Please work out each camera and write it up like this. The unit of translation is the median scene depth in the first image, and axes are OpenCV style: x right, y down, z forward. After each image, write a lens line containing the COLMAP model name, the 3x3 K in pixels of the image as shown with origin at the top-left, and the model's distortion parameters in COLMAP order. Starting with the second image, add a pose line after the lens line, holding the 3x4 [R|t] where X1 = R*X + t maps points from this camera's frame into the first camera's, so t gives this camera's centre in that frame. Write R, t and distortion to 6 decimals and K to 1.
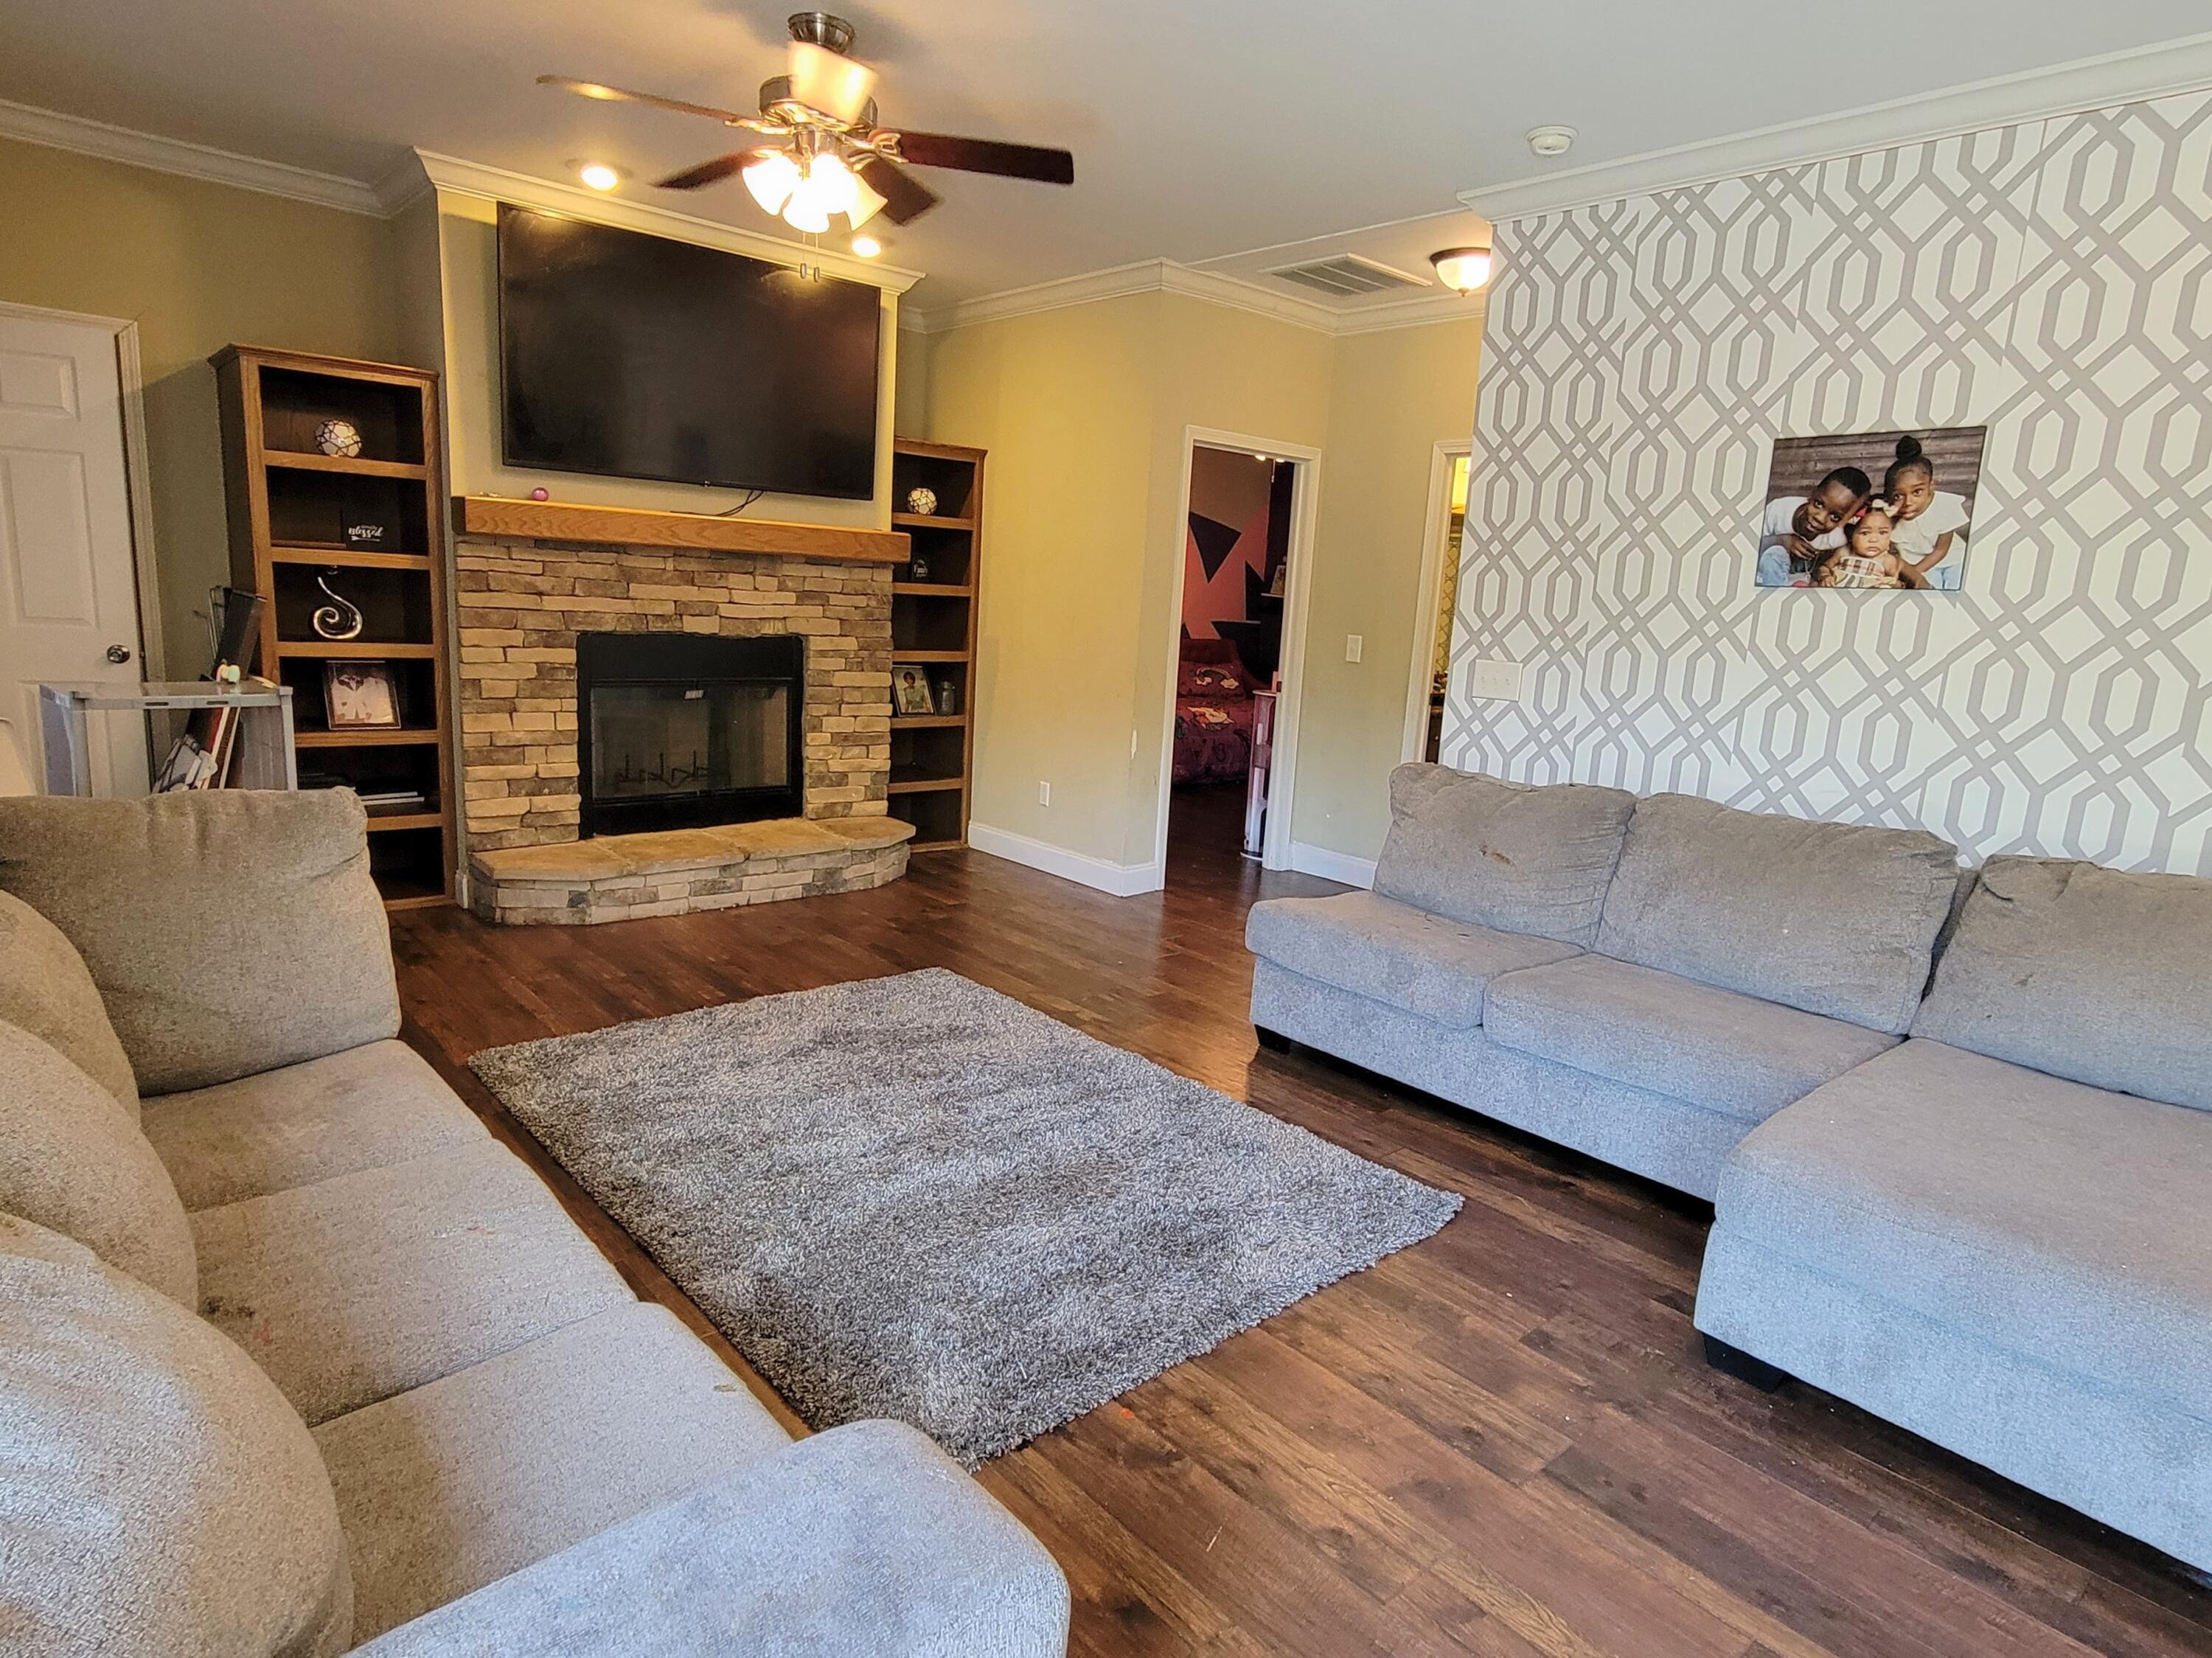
lens RADIAL K [[1294.1, 0, 1106.0], [0, 1294.1, 829.0], [0, 0, 1]] dist [0.001694, 0.000150]
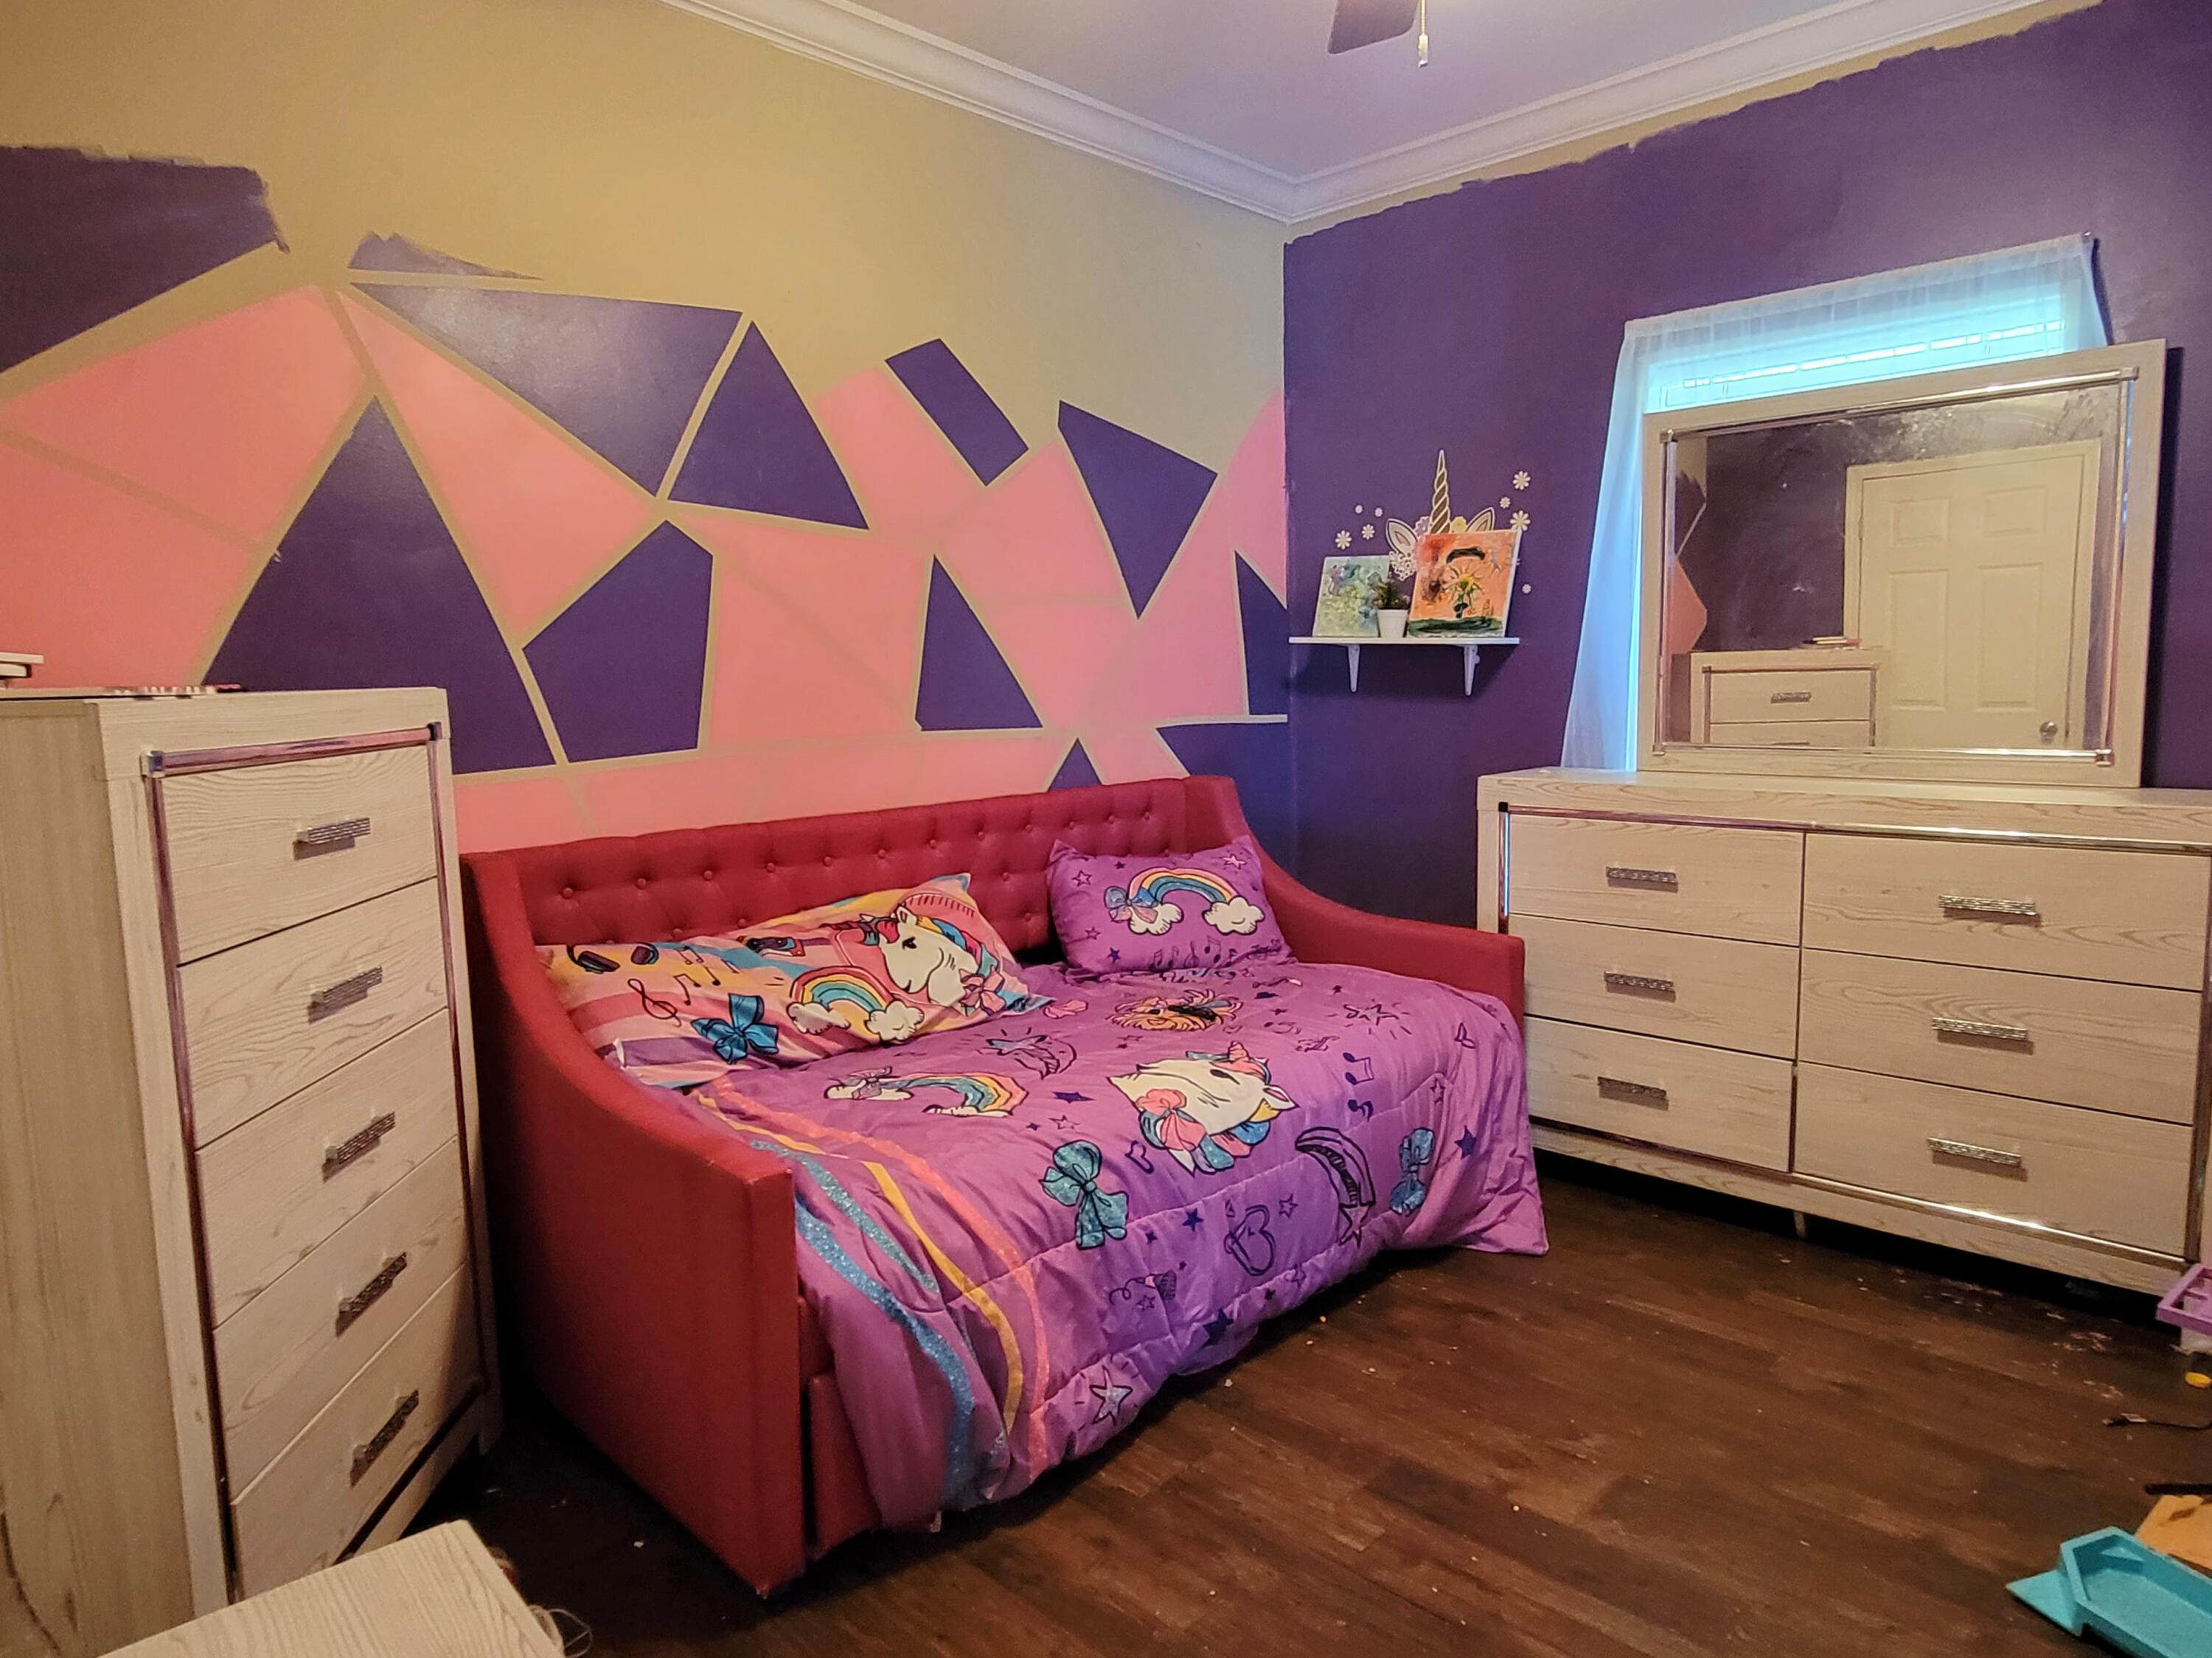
lens RADIAL K [[1294.1, 0, 1106.0], [0, 1294.1, 829.0], [0, 0, 1]] dist [0.001694, 0.000150]
pose [[0.994603, -0.086669, 0.057037, 0.046596], [0.090506, 0.993535, -0.068532, -0.112960], [-0.050729, 0.073324, 0.996017, 0.669330]]
